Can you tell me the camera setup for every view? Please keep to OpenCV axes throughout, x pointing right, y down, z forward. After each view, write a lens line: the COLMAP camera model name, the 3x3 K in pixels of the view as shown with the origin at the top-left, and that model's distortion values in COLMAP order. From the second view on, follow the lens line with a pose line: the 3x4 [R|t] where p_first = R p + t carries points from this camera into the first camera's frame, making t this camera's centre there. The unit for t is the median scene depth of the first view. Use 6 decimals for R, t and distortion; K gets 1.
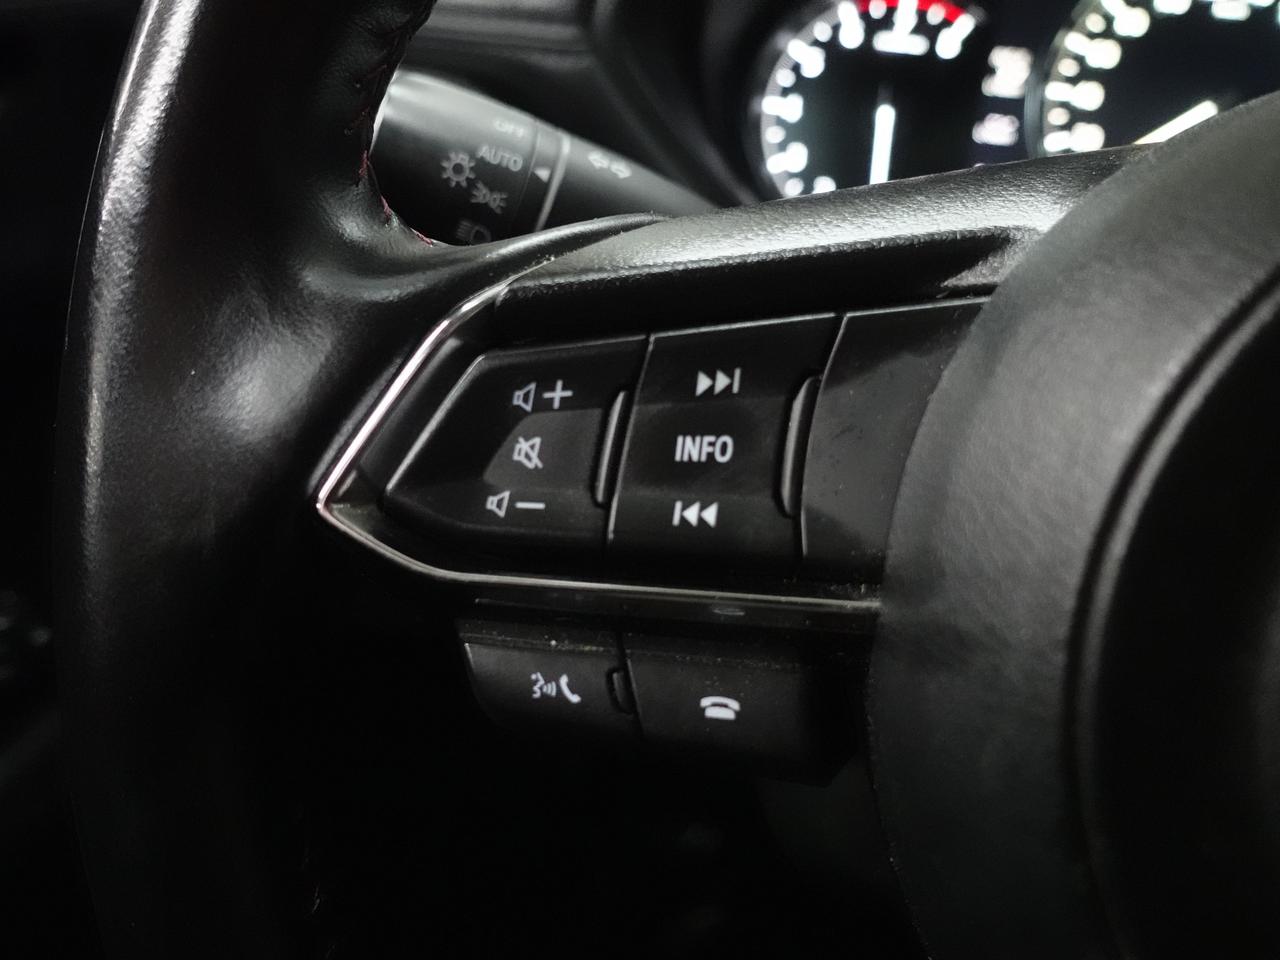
lens RADIAL K [[1149.0, 0, 643.3], [0, 1149.0, 480.5], [0, 0, 1]] dist [-0.031408, -0.013865]
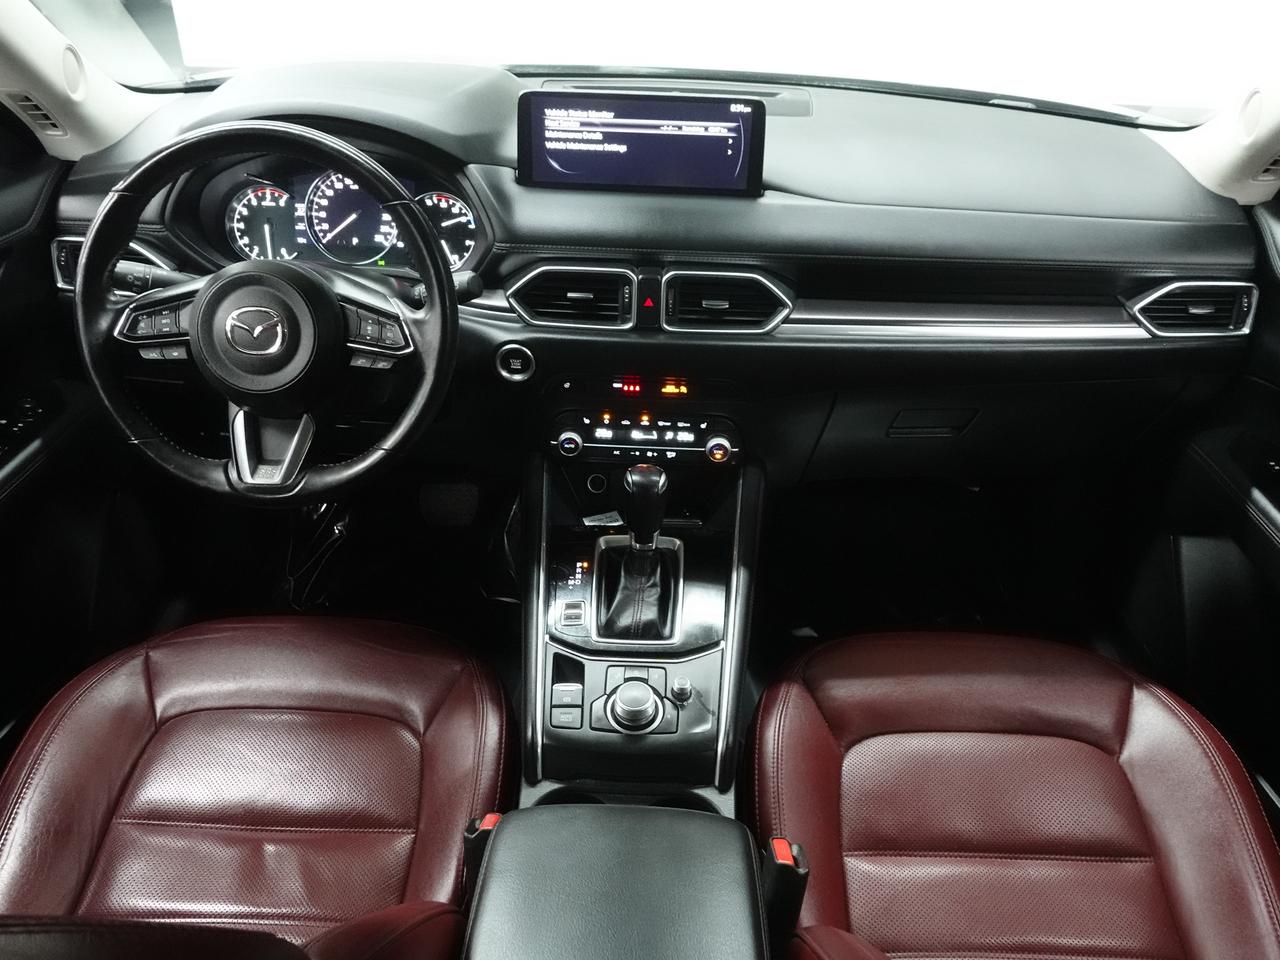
lens RADIAL K [[984.7, 0, 635.5], [0, 984.7, 483.3], [0, 0, 1]] dist [0.007689, -0.019081]
pose [[0.966340, -0.174567, 0.188981, 0.721194], [0.154182, 0.980998, 0.117778, 0.325372], [-0.205950, -0.084676, 0.974892, -2.700764]]
